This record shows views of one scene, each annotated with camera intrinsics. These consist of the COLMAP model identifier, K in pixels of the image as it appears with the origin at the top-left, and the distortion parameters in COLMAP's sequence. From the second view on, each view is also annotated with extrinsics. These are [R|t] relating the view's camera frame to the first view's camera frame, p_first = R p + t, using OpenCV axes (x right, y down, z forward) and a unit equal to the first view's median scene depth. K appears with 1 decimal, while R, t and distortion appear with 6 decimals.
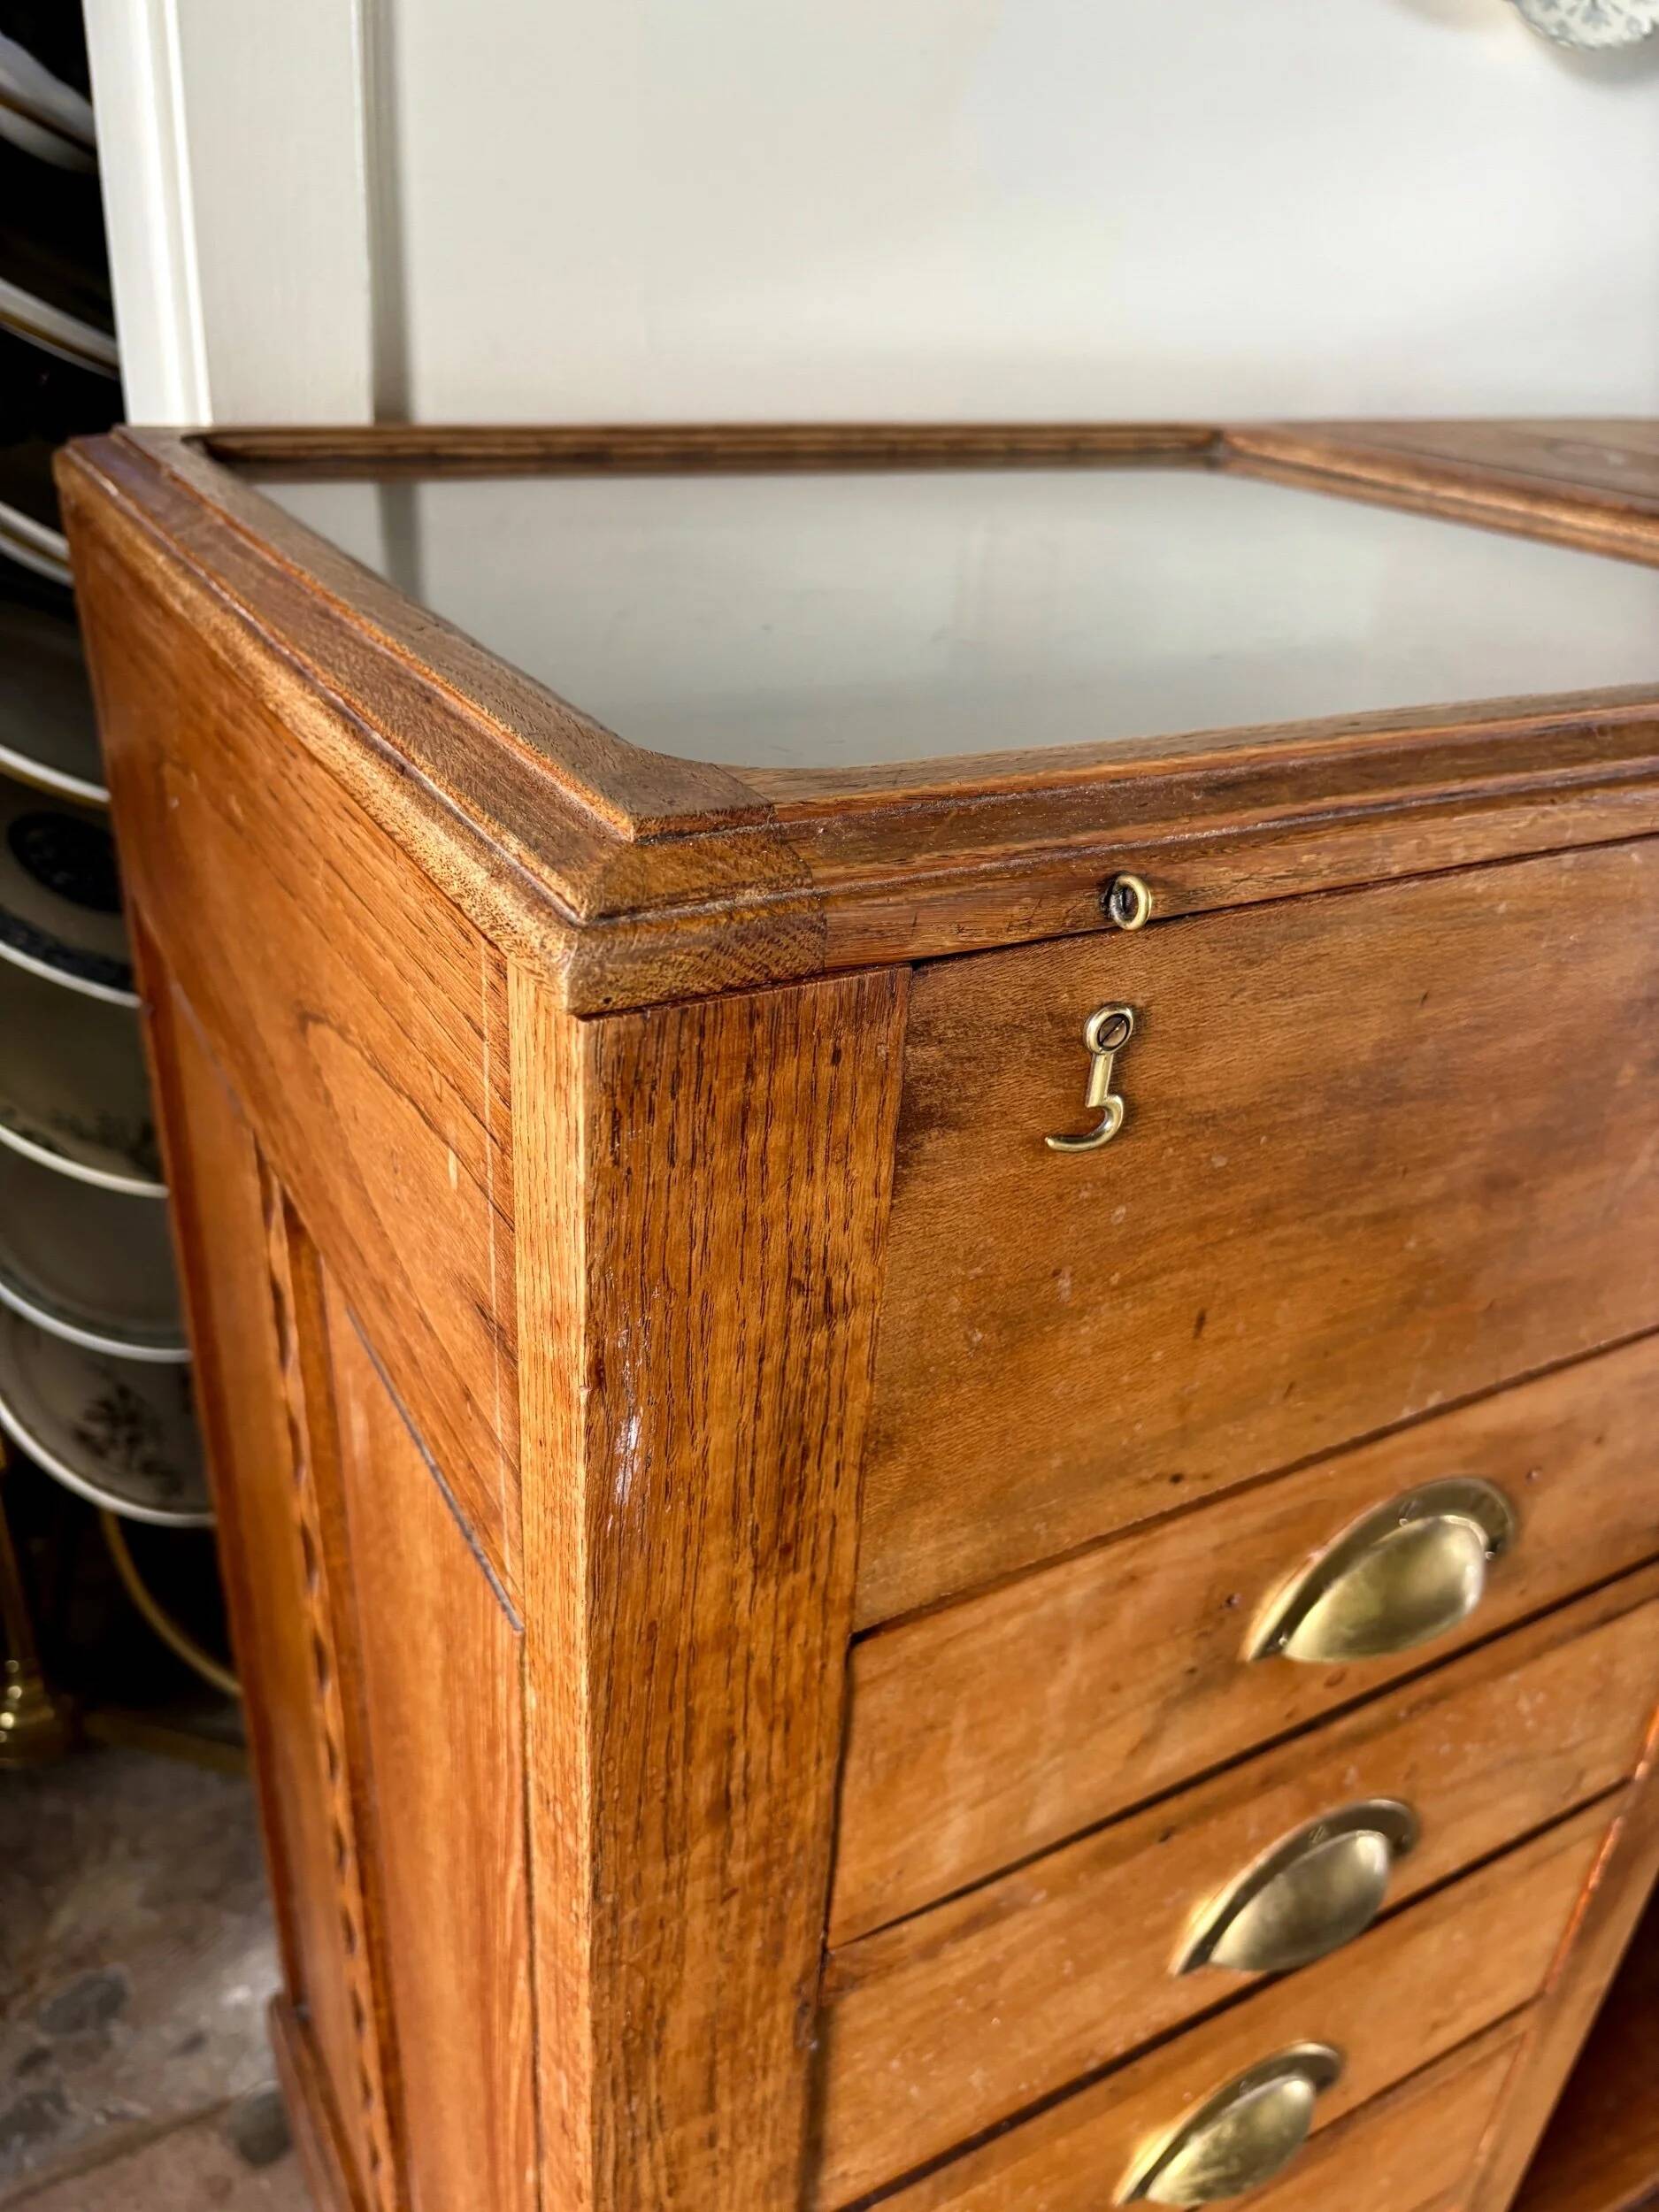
lens RADIAL K [[1722.5, 0, 829.5], [0, 1722.5, 1106.0], [0, 0, 1]] dist [-0.005269, -0.016844]
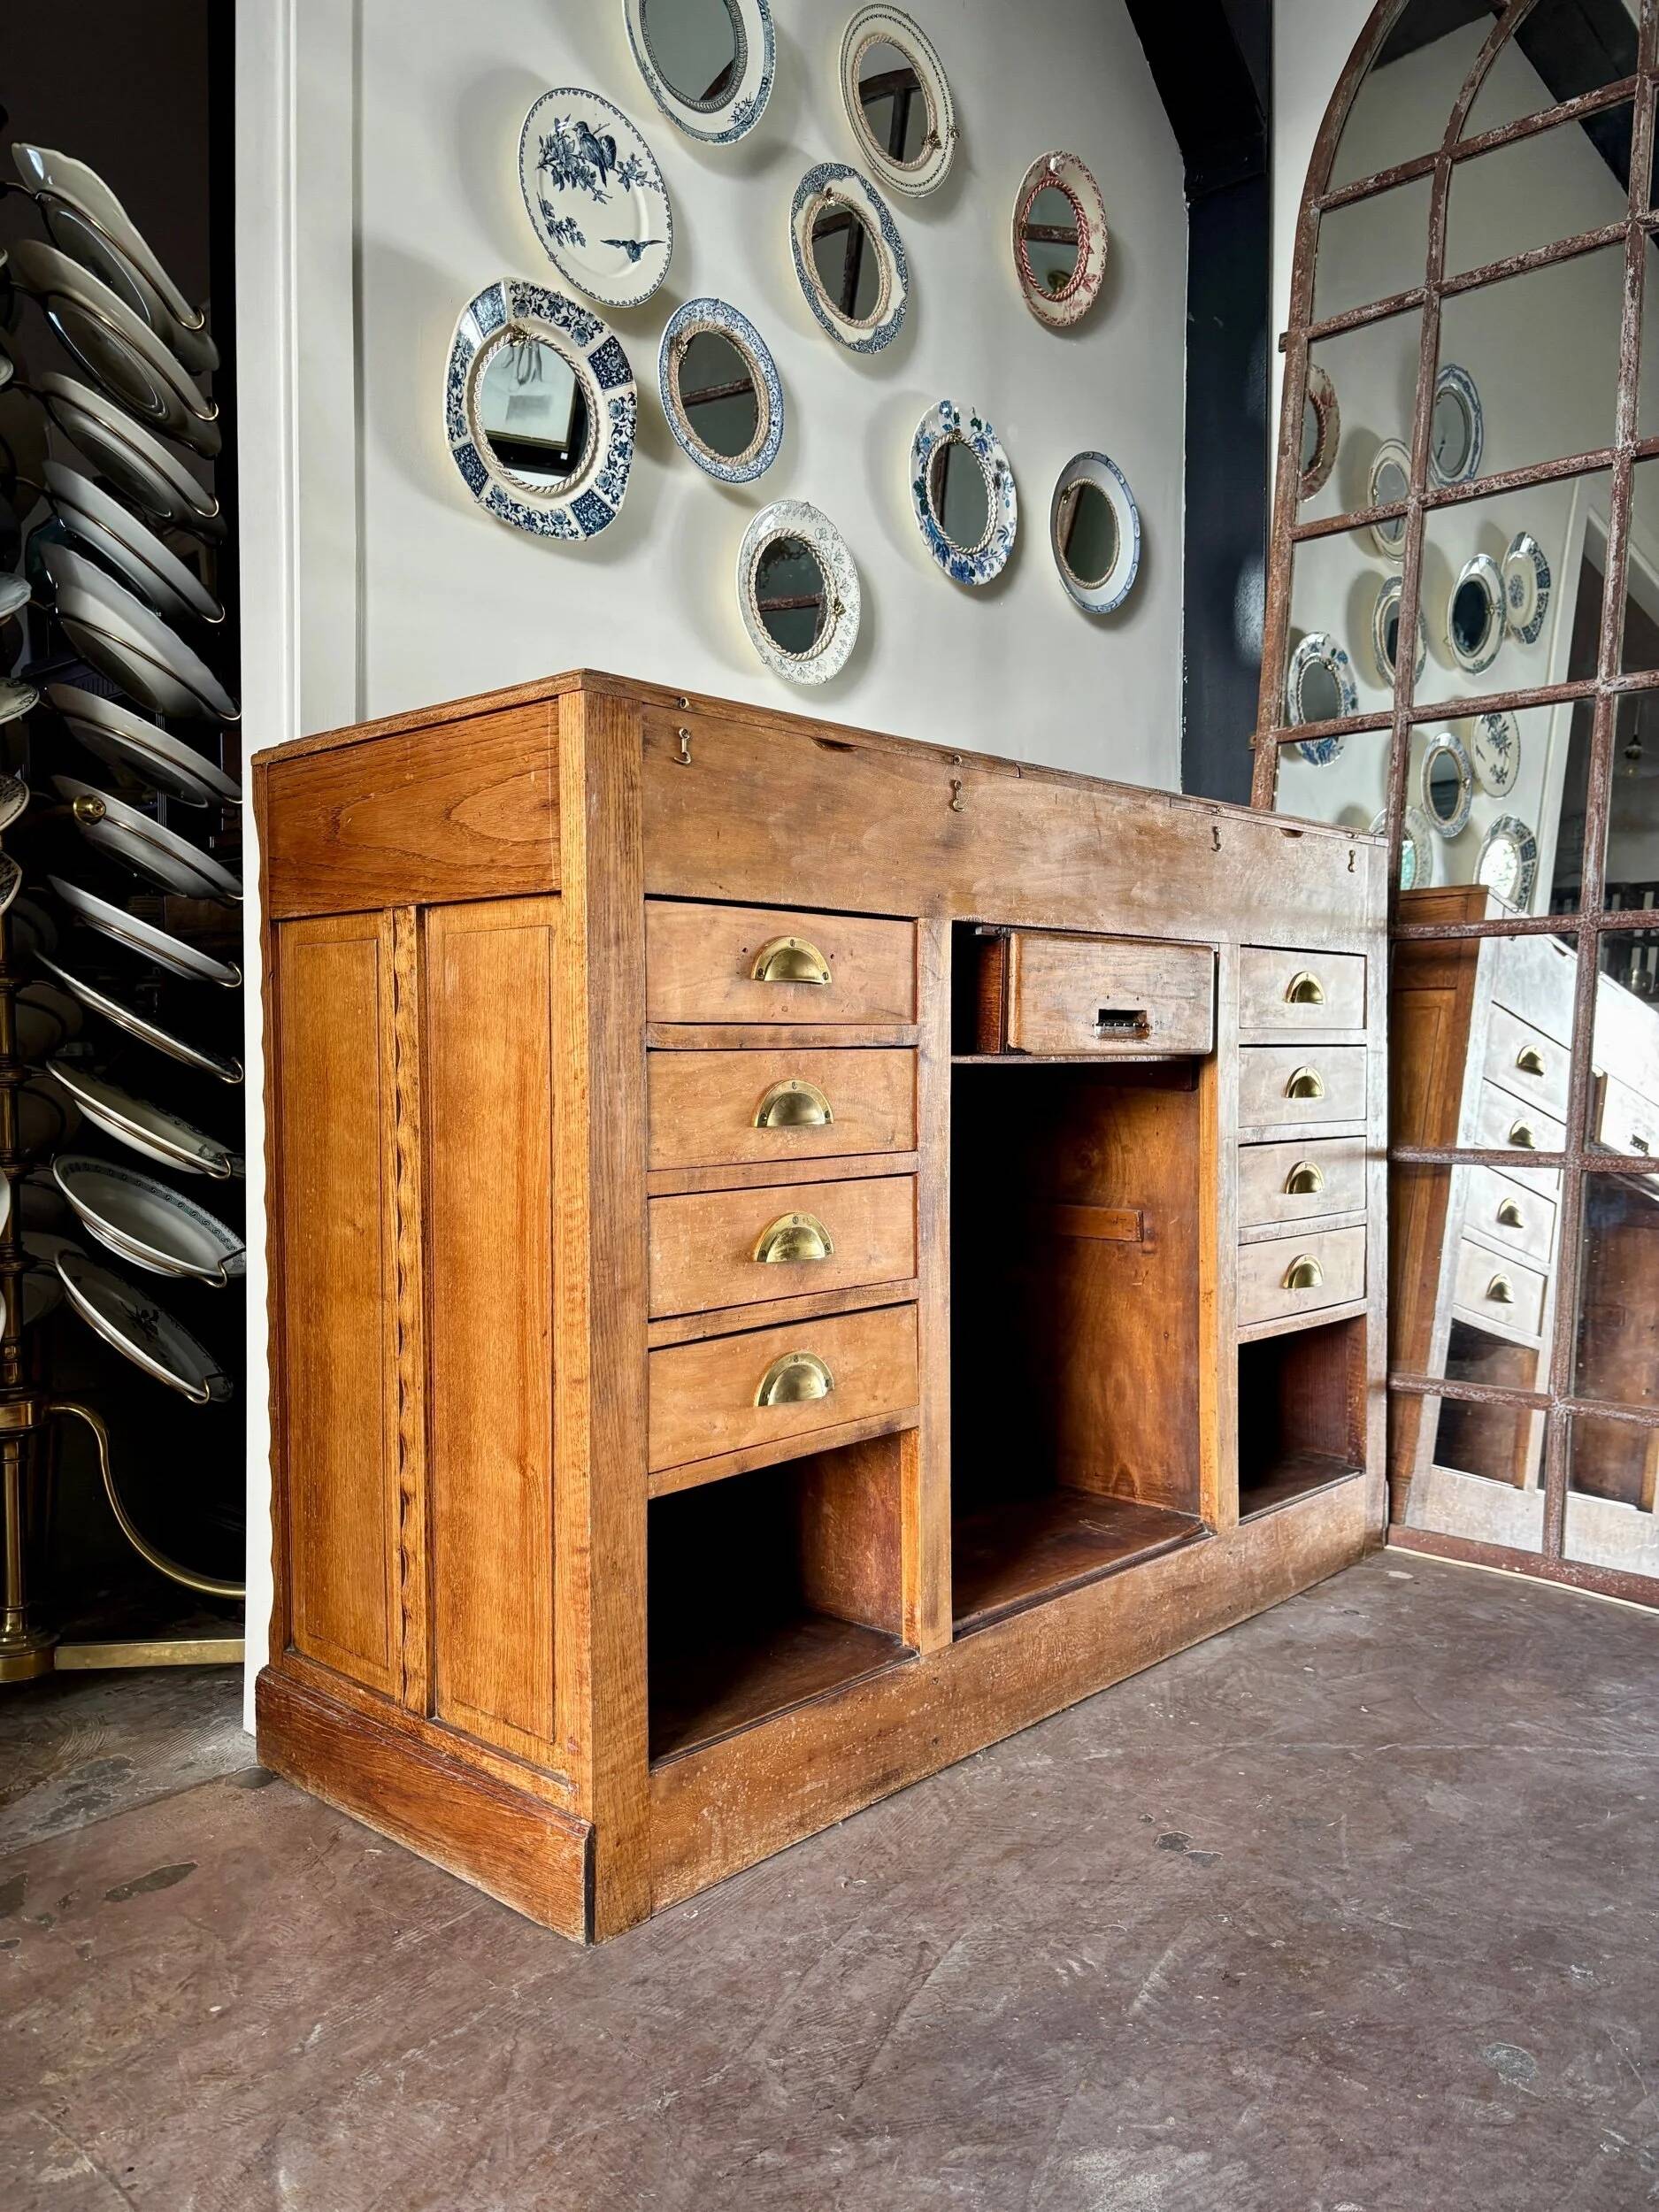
lens RADIAL K [[1685.2, 0, 841.4], [0, 1685.2, 1109.6], [0, 0, 1]] dist [0.022690, -0.012115]
pose [[0.948472, -0.073558, 0.308206, -0.686519], [0.198692, 0.895757, -0.397669, 2.087715], [-0.246826, 0.438416, 0.864215, -1.935960]]
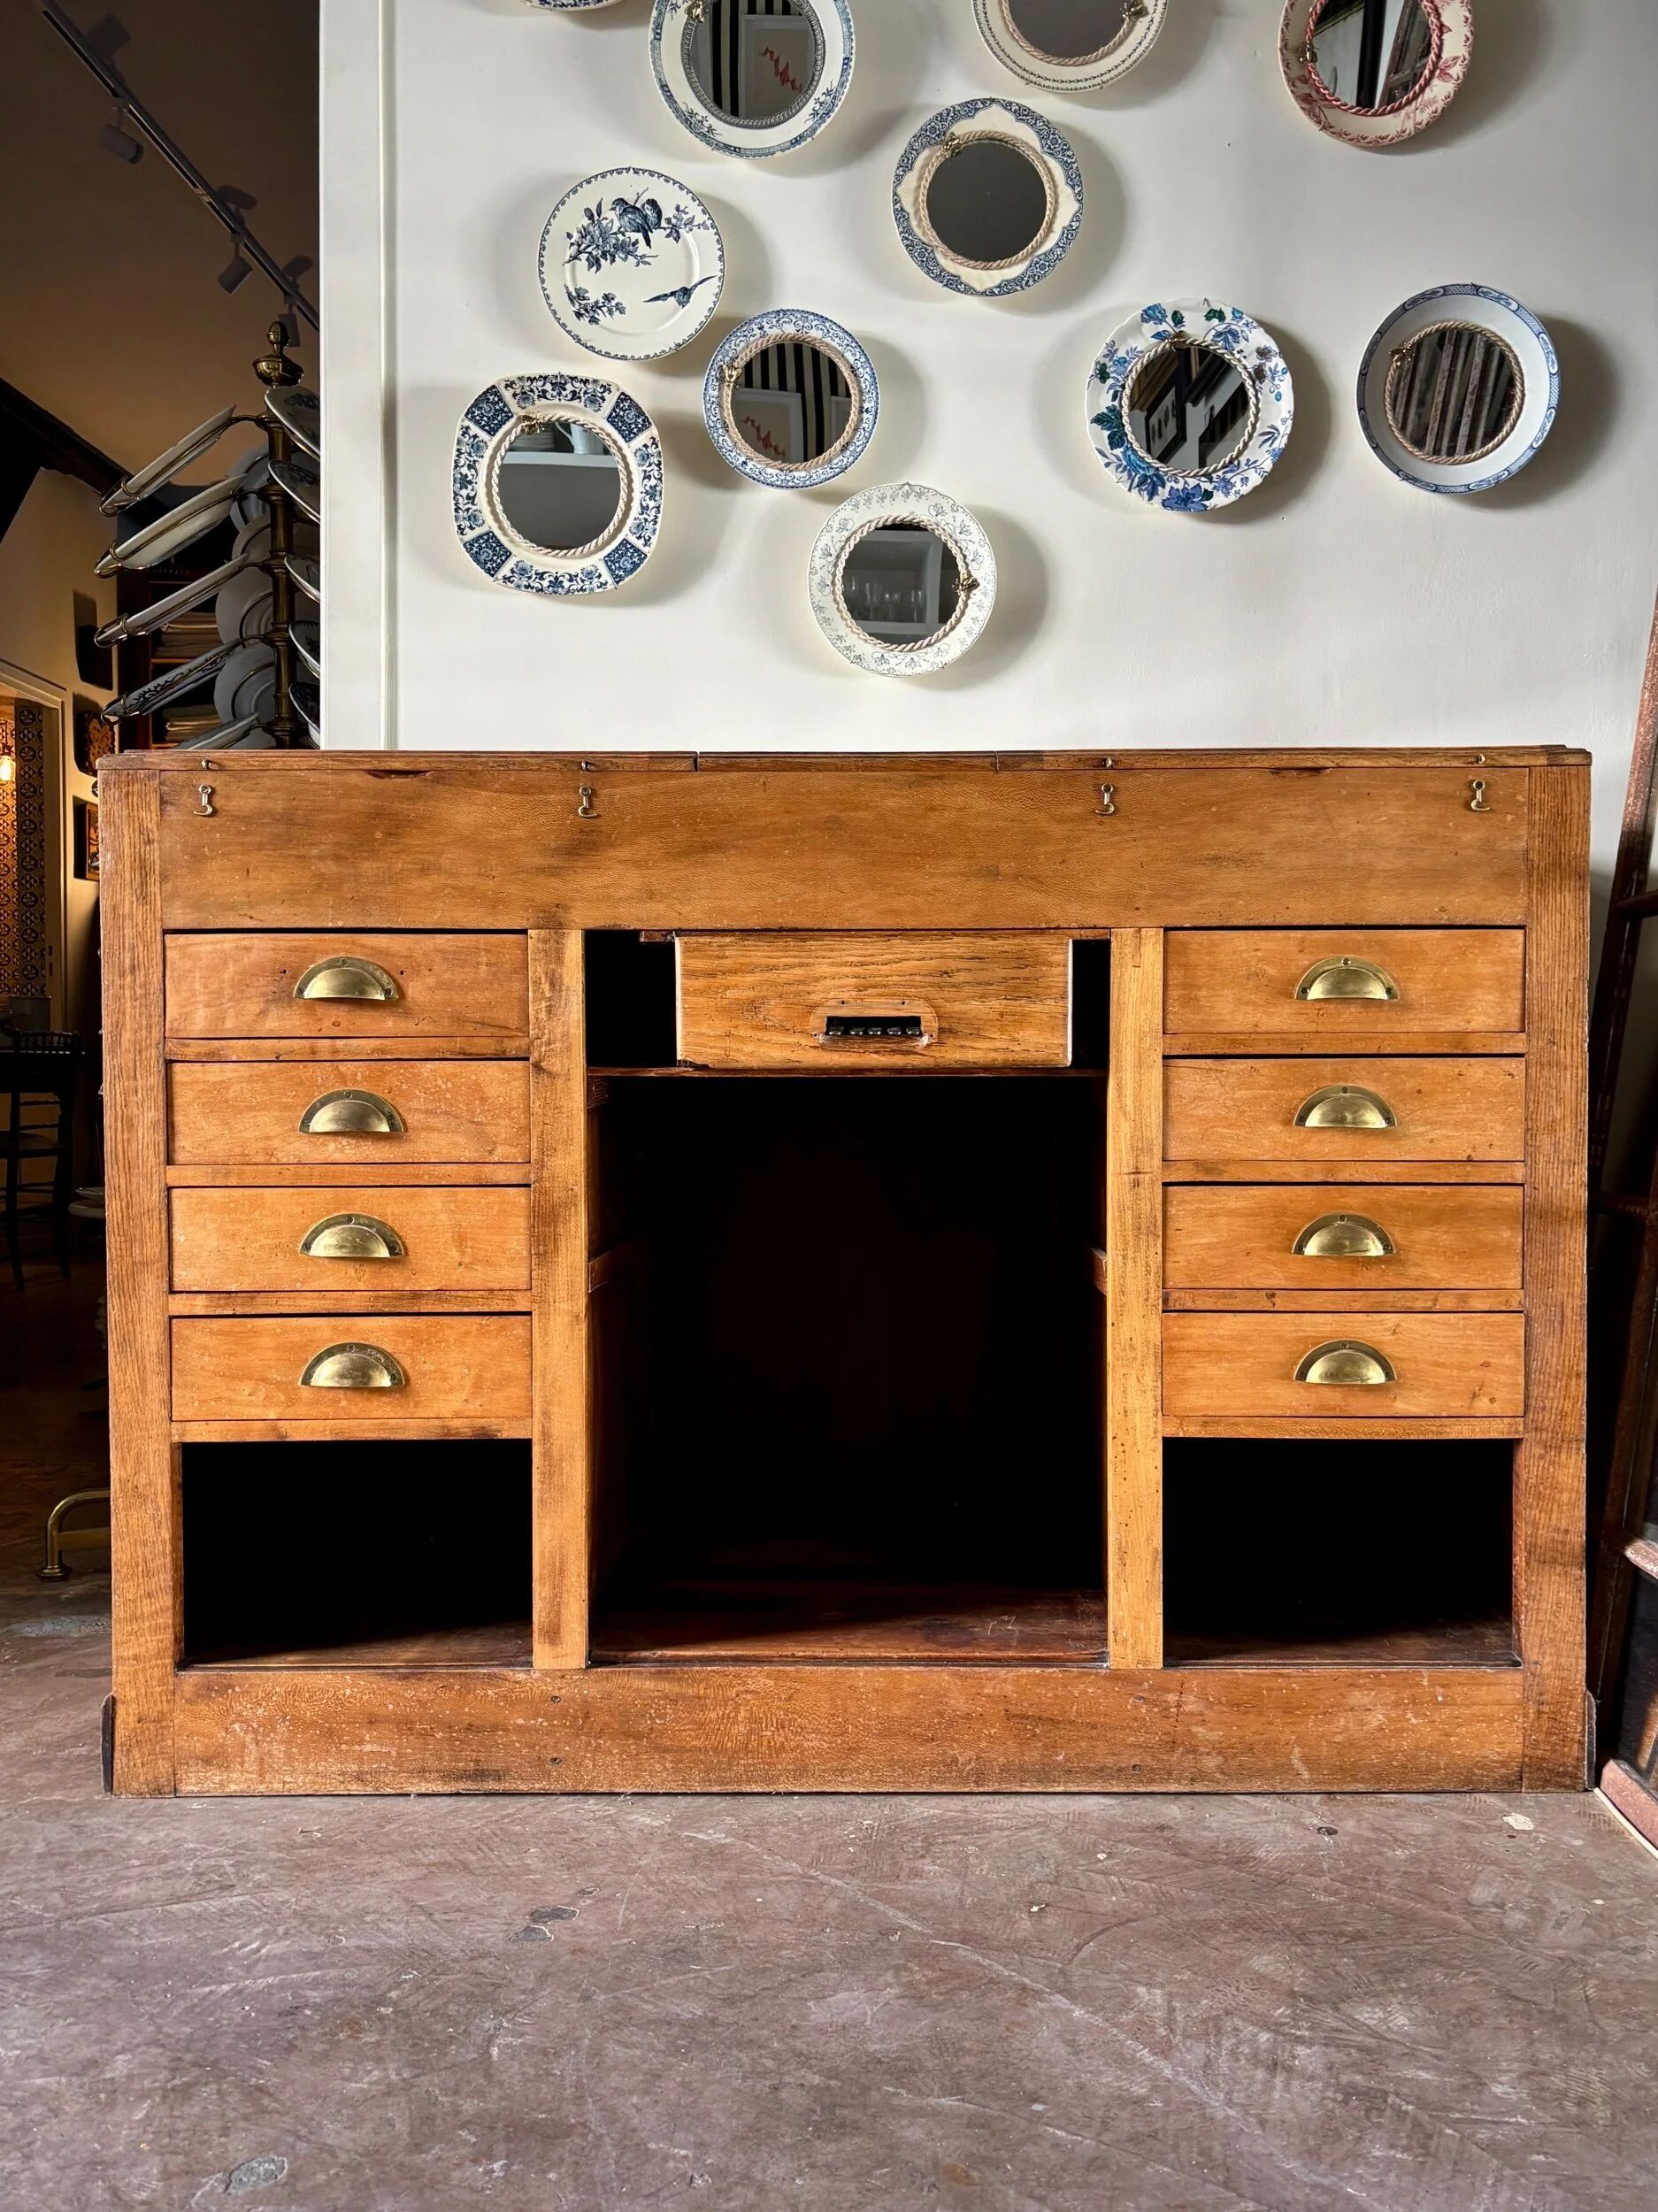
lens RADIAL K [[1786.0, 0, 876.6], [0, 1786.0, 1130.0], [0, 0, 1]] dist [0.012185, 0.000891]
pose [[0.869781, -0.047933, -0.491105, 3.563623], [-0.181165, 0.894743, -0.408184, 2.134209], [0.458978, 0.444002, 0.769546, -1.397202]]
